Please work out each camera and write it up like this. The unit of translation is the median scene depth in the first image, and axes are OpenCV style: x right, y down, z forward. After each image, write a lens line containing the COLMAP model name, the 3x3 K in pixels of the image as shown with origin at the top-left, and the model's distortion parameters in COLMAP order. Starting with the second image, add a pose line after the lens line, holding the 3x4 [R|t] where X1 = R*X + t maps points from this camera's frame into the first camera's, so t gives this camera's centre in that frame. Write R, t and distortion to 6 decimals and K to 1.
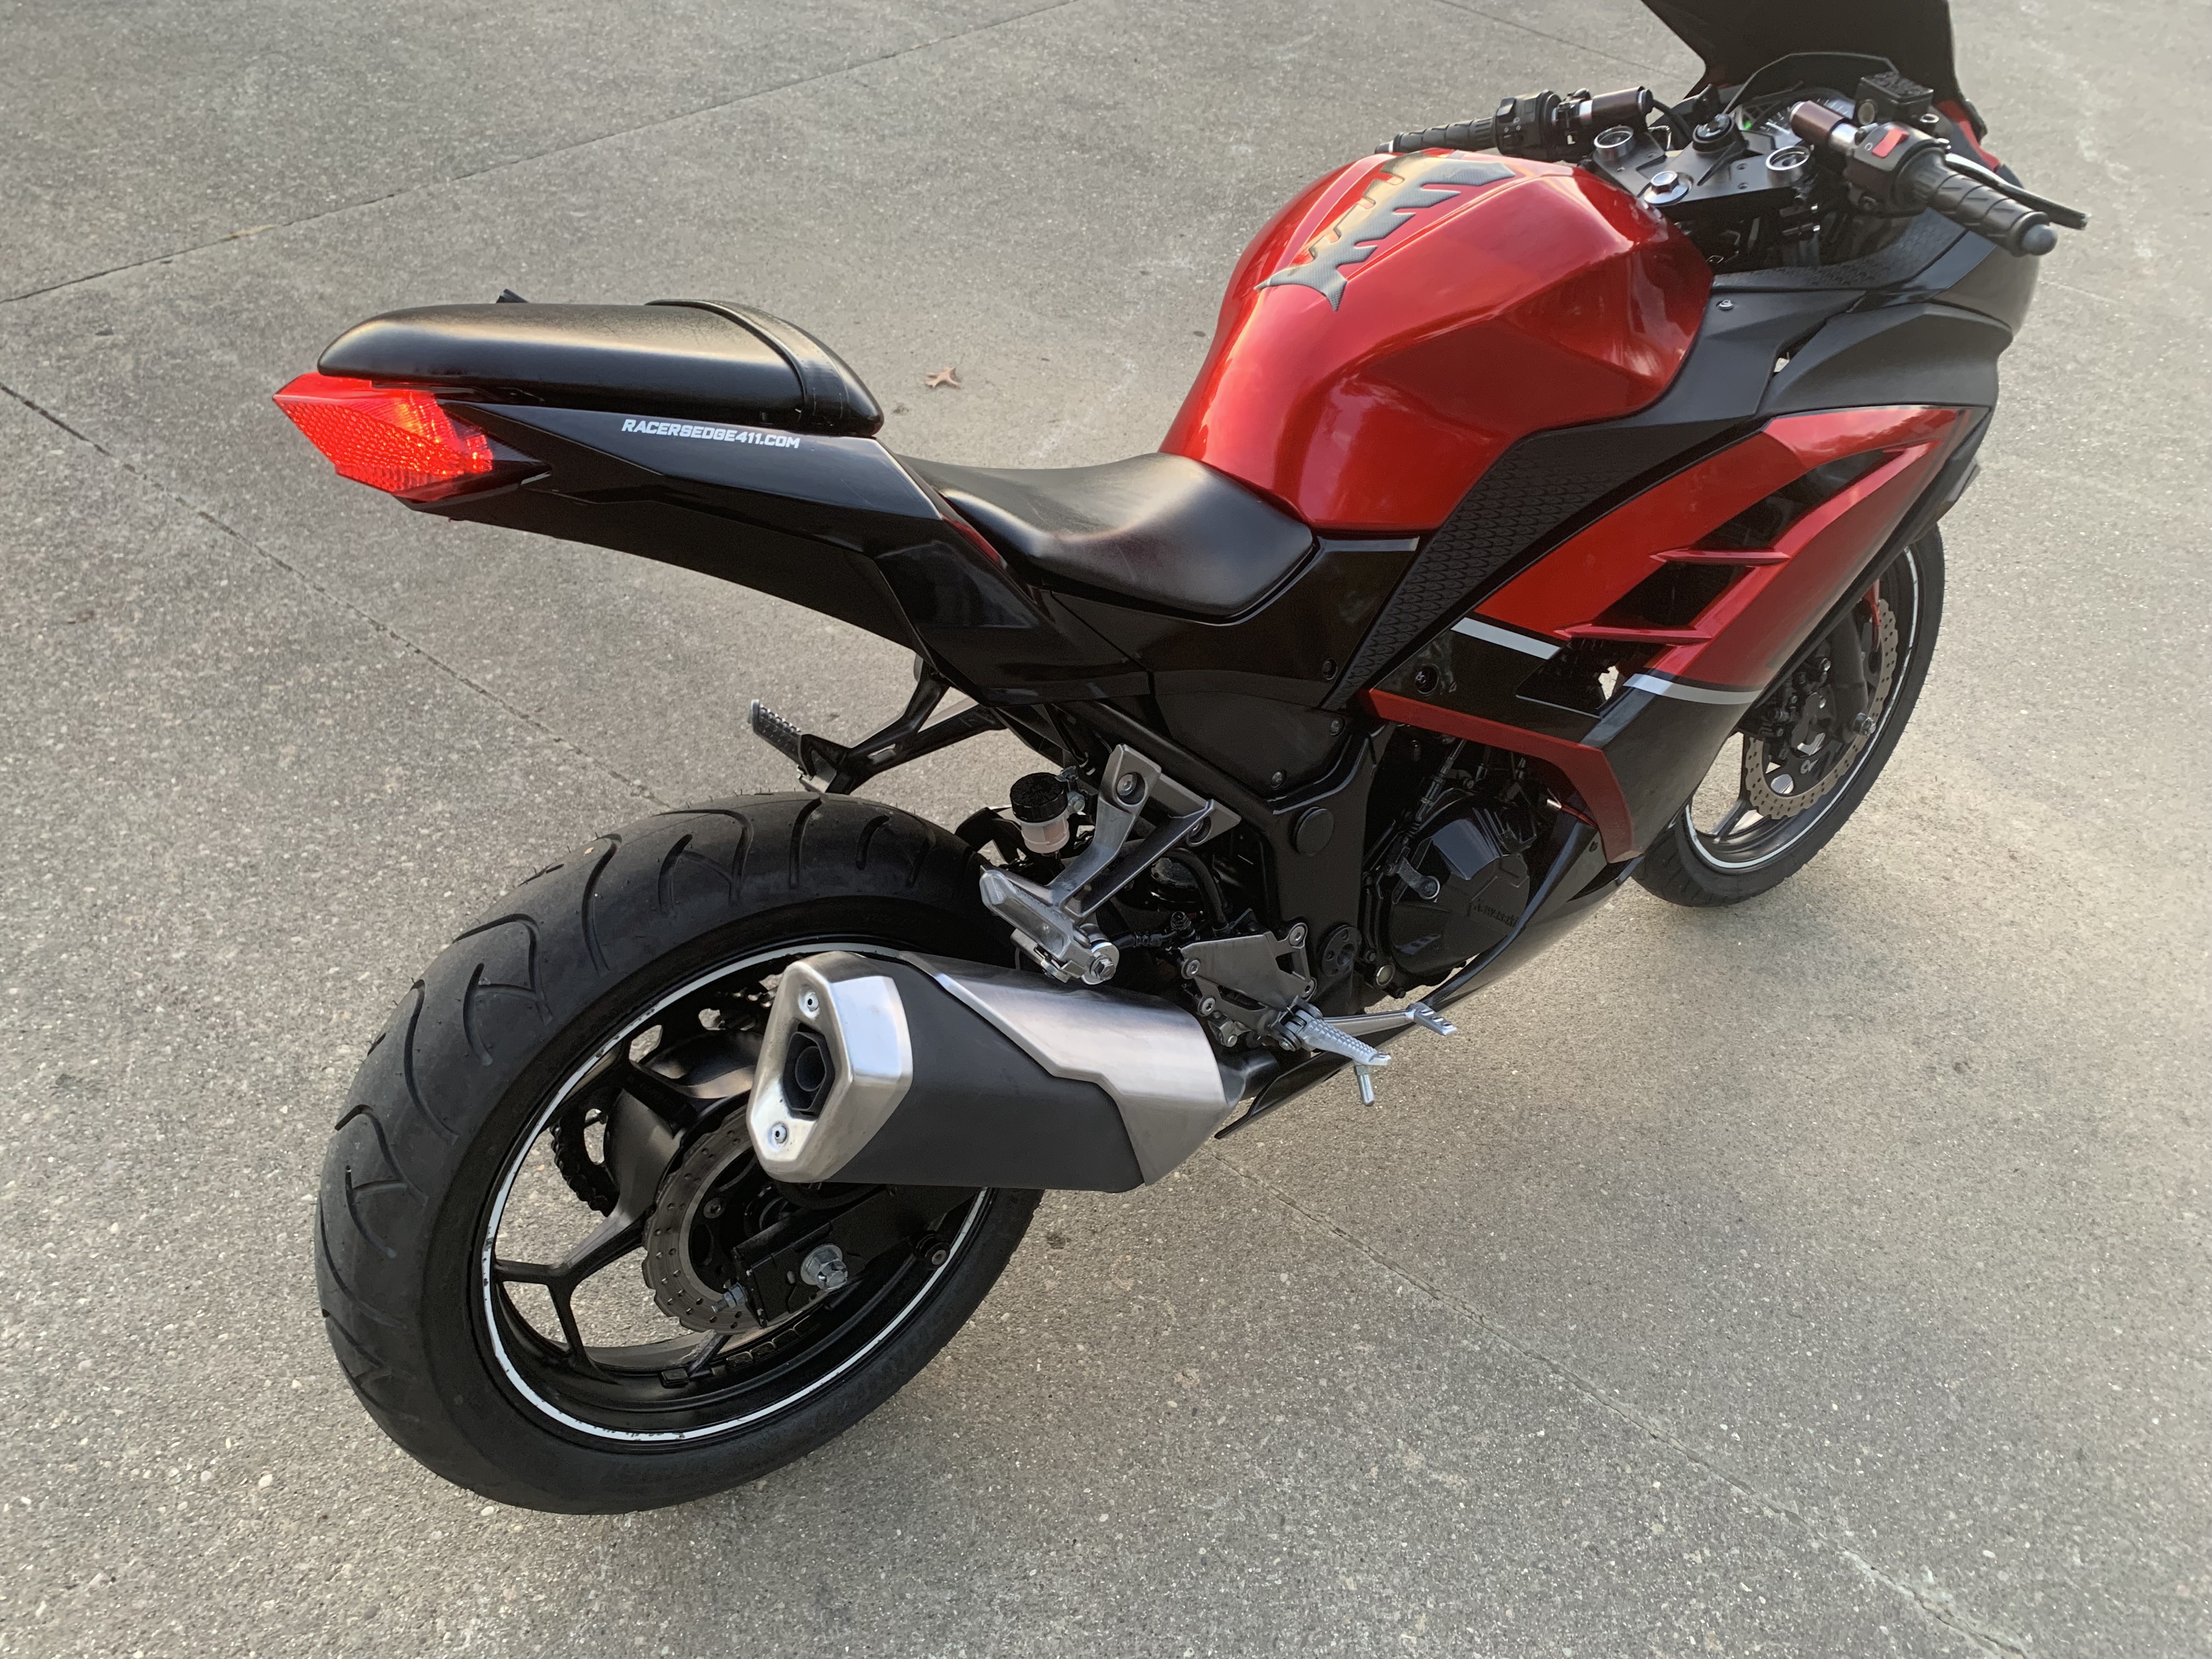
lens RADIAL K [[1696.9, 0, 1087.3], [0, 1696.9, 808.7], [0, 0, 1]] dist [0.012072, -0.010159]
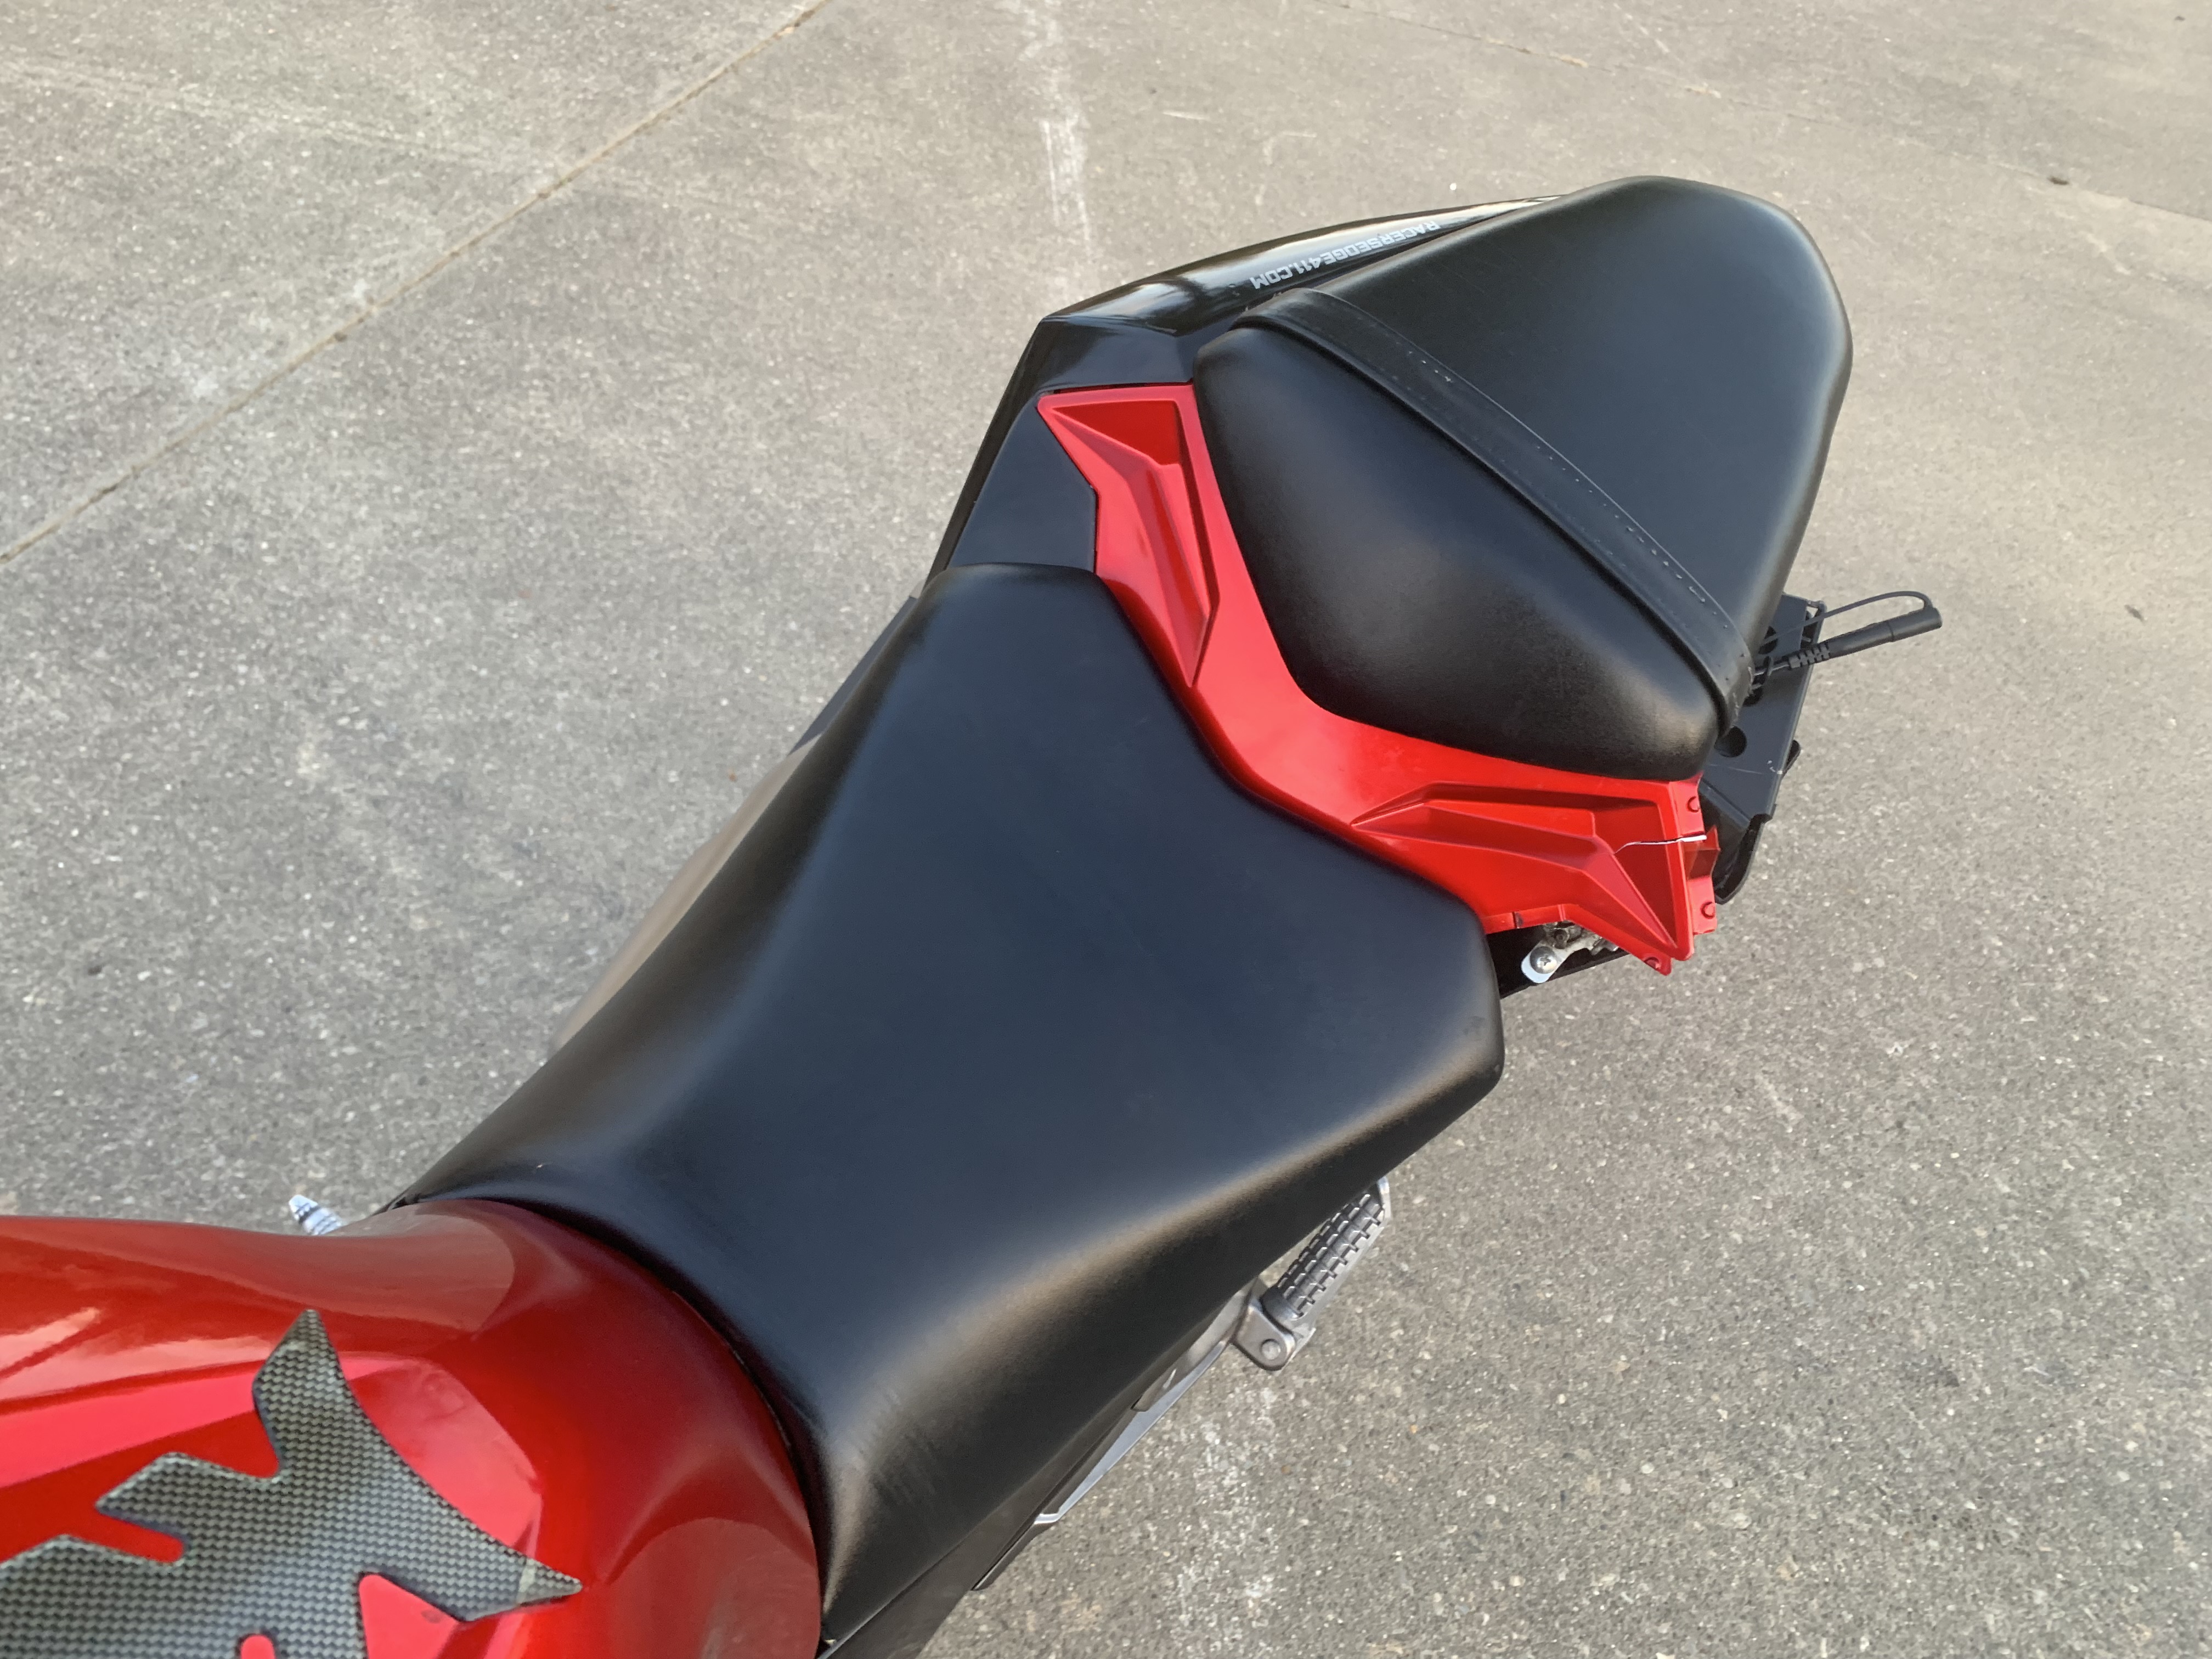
lens RADIAL K [[1696.9, 0, 1125.7], [0, 1696.9, 837.8], [0, 0, 1]] dist [0.012072, -0.010159]
pose [[-0.929368, 0.037101, -0.367286, 0.091660], [-0.365527, 0.046666, 0.929630, -0.495703], [0.051630, 0.998221, -0.029808, 0.721908]]
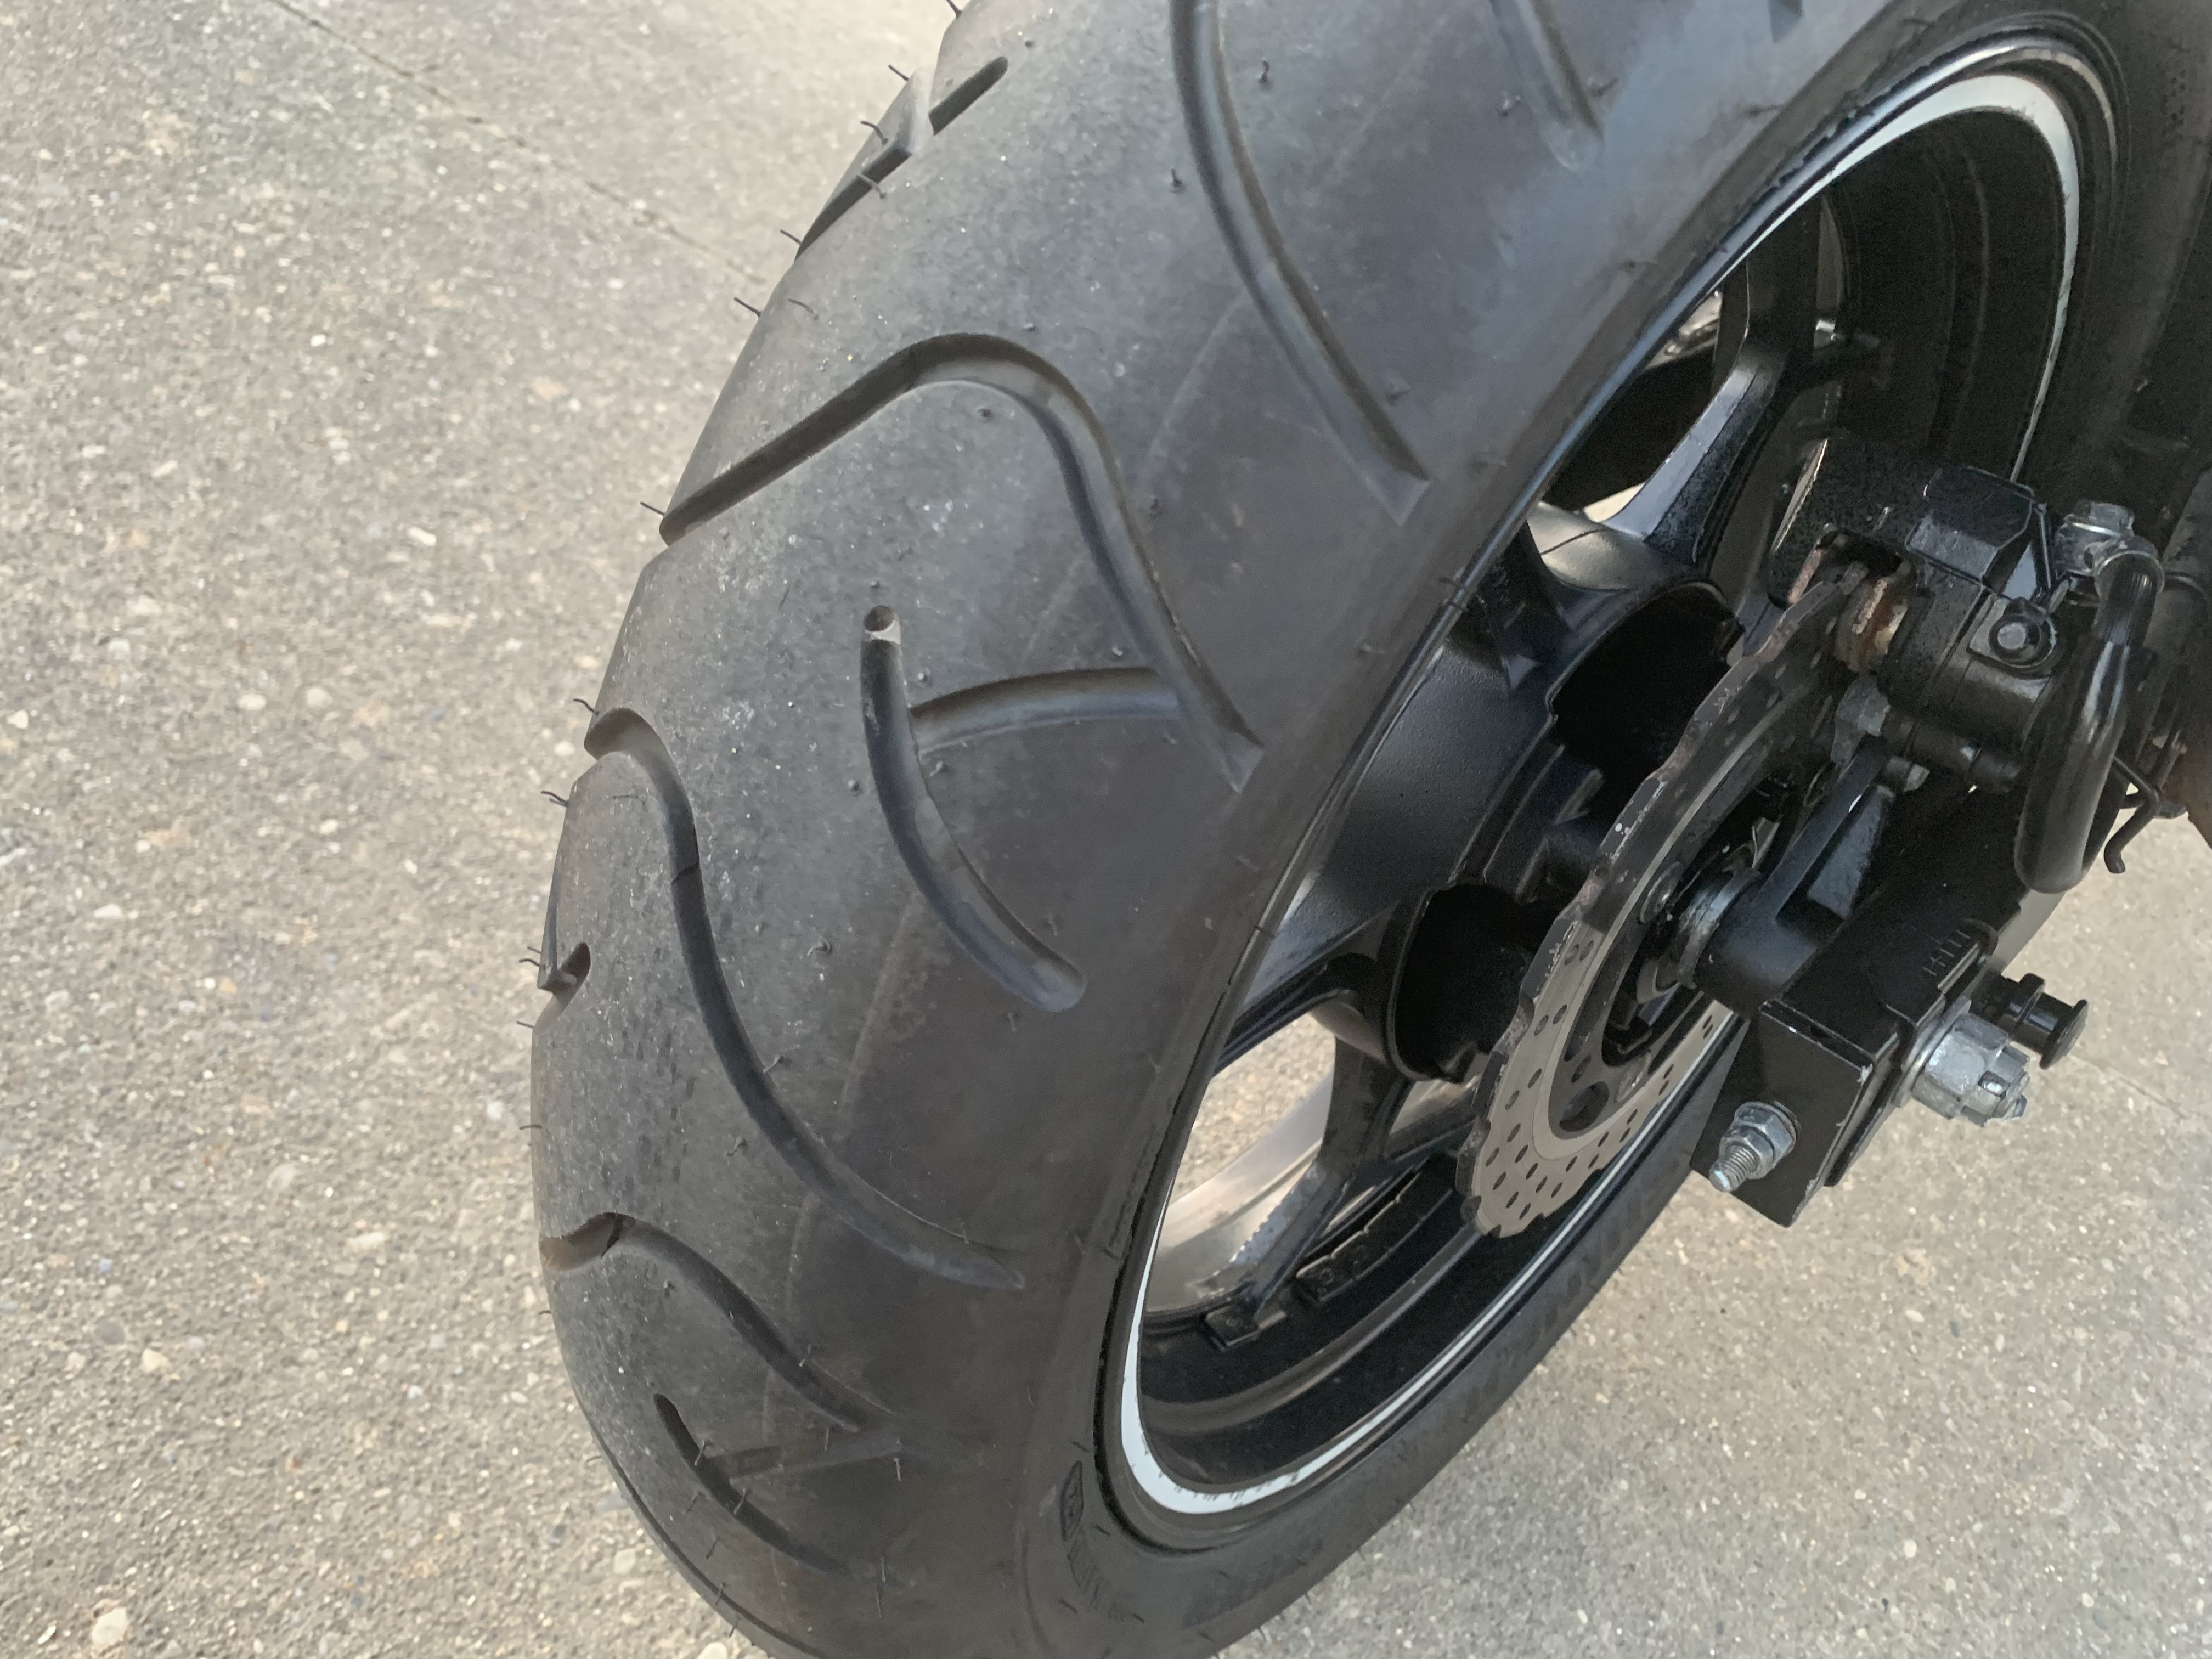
lens RADIAL K [[1696.9, 0, 1075.4], [0, 1696.9, 851.2], [0, 0, 1]] dist [0.012072, -0.010159]
pose [[0.975602, 0.024002, 0.218230, -0.300369], [-0.052503, 0.990671, 0.125758, 0.139872], [-0.213175, -0.134148, 0.967761, 0.512396]]
